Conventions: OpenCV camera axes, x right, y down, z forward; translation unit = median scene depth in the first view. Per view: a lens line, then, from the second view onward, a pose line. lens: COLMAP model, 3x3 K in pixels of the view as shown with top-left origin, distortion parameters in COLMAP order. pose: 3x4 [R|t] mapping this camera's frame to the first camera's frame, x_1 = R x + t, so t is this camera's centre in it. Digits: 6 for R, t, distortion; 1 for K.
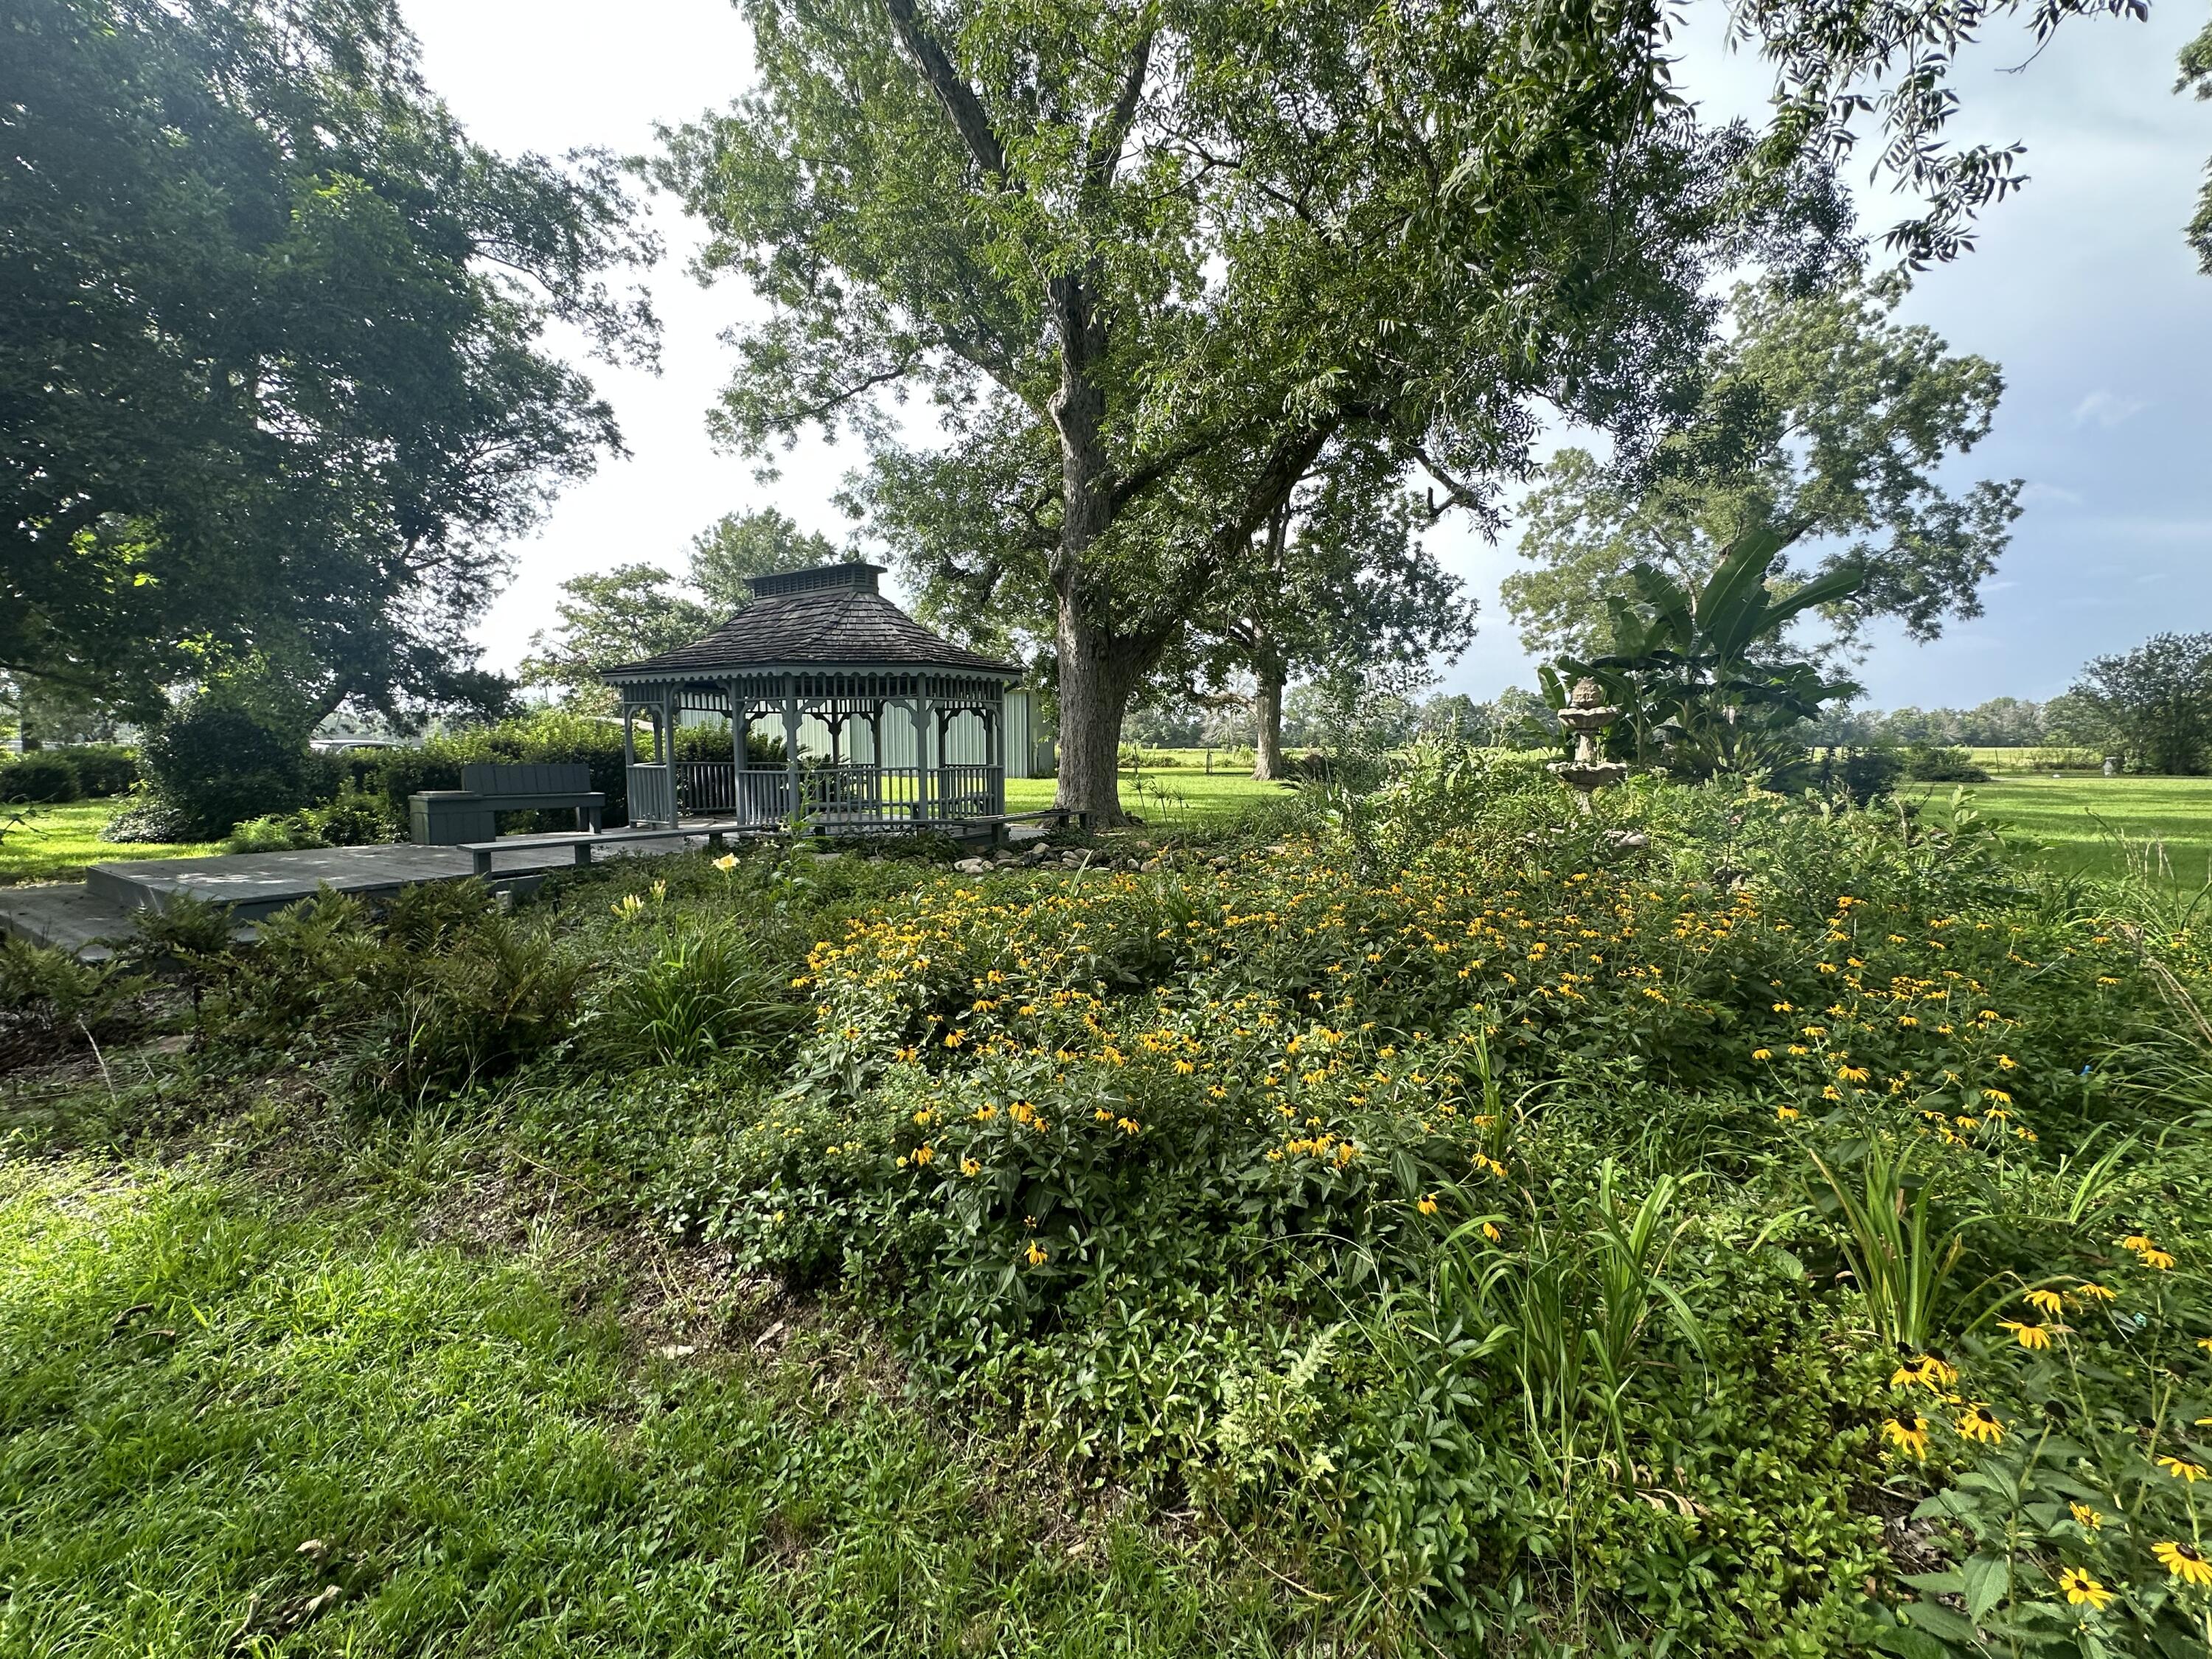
lens RADIAL K [[885.9, 0, 1111.4], [0, 885.9, 832.7], [0, 0, 1]] dist [0.003907, 0.000261]
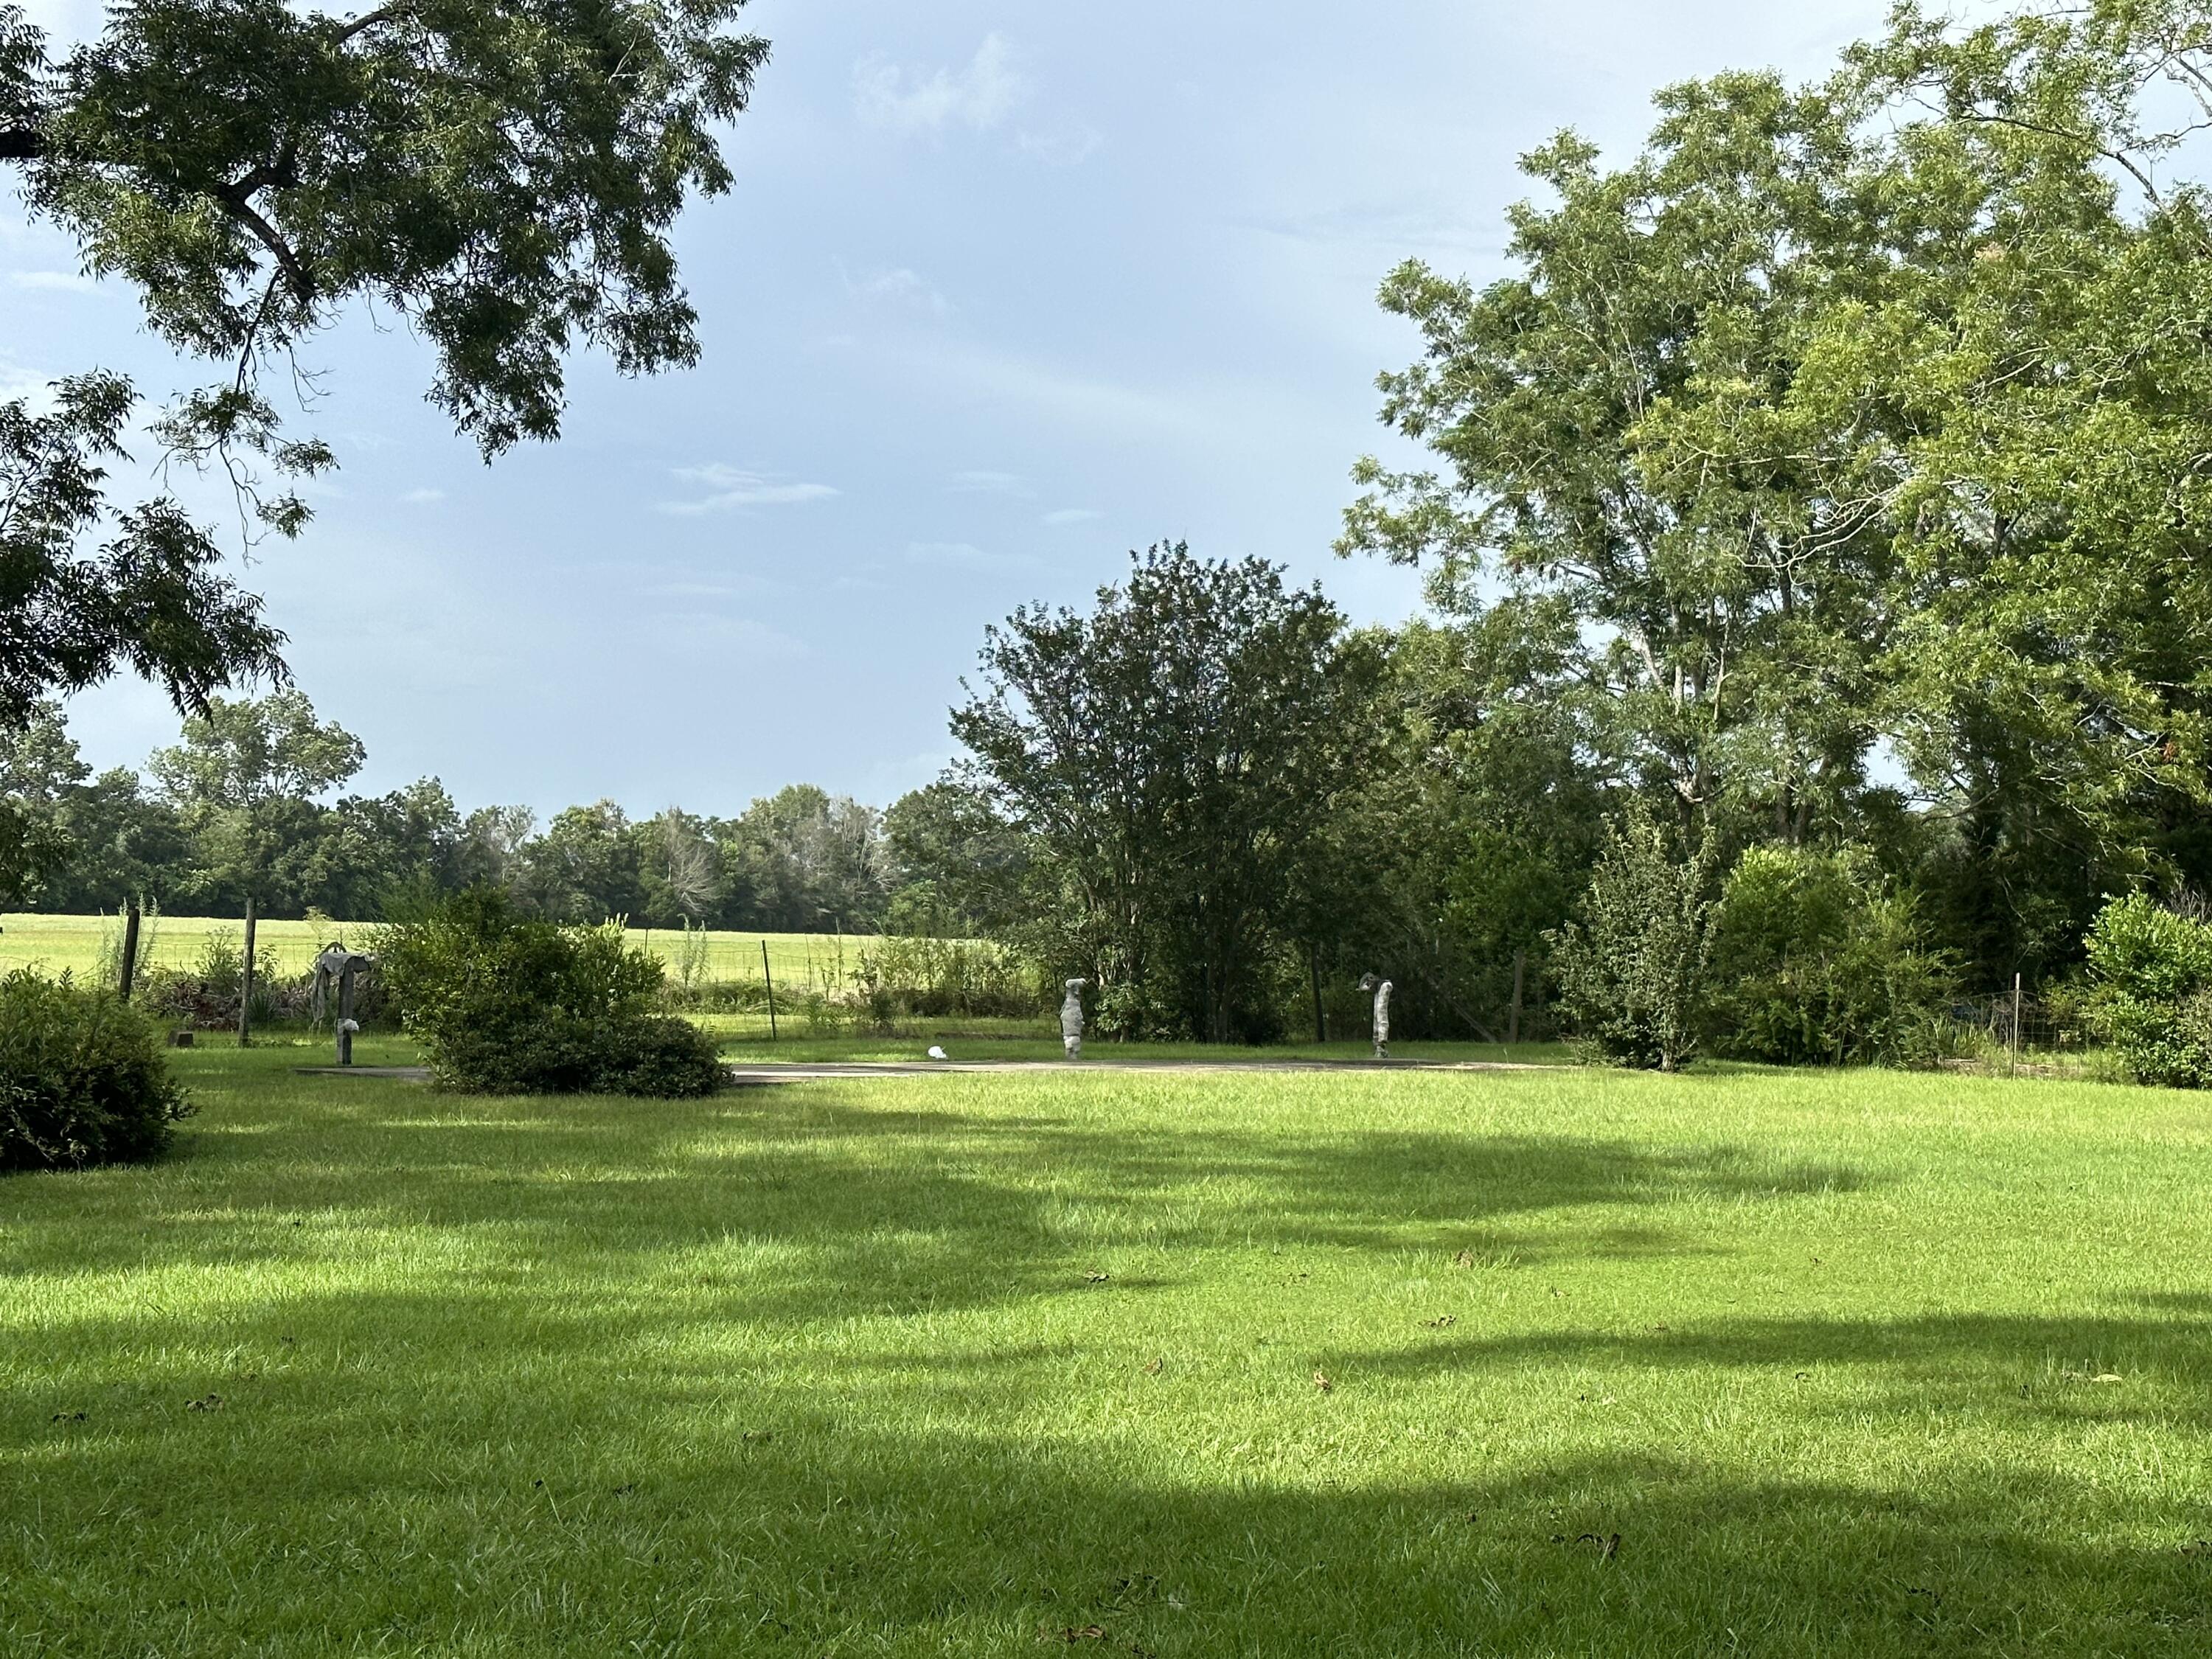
lens RADIAL K [[3543.6, 0, 1106.0], [0, 3543.6, 829.5], [0, 0, 1]] dist [0.201010, 0.004033]
pose [[0.646050, 0.043269, 0.762068, 0.254025], [0.042863, 0.994760, -0.092819, -0.023606], [-0.762091, 0.092630, 0.640810, 0.245411]]
